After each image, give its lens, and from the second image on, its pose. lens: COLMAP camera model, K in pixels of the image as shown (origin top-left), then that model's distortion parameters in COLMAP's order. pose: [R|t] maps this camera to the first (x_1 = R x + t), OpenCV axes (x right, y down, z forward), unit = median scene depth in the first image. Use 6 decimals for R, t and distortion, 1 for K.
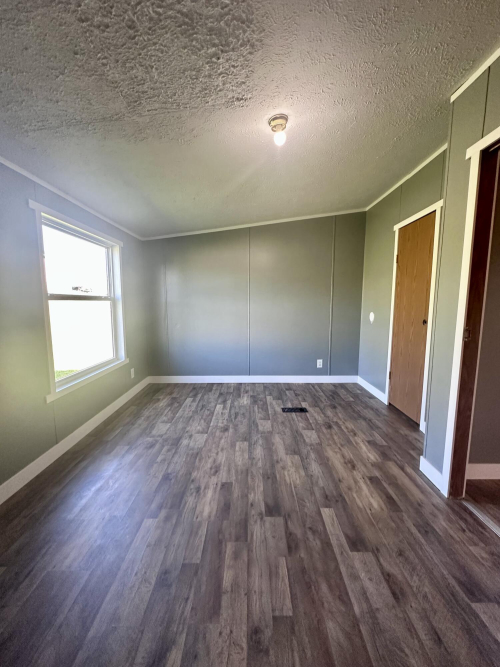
lens RADIAL K [[264.1, 0, 250.3], [0, 264.1, 334.3], [0, 0, 1]] dist [-0.000899, 0.000330]
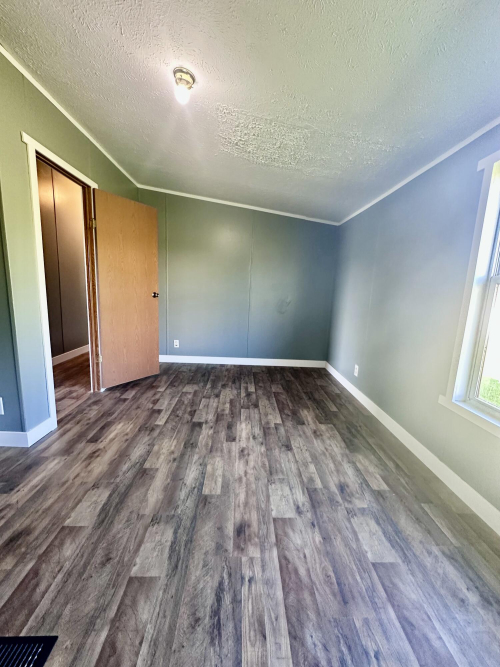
lens RADIAL K [[264.1, 0, 247.3], [0, 264.1, 331.4], [0, 0, 1]] dist [-0.000899, 0.000330]
pose [[-0.998880, -0.037395, -0.028991, -0.100059], [-0.043998, 0.959470, 0.278354, -0.184928], [0.017407, 0.279318, -0.960041, 1.791334]]
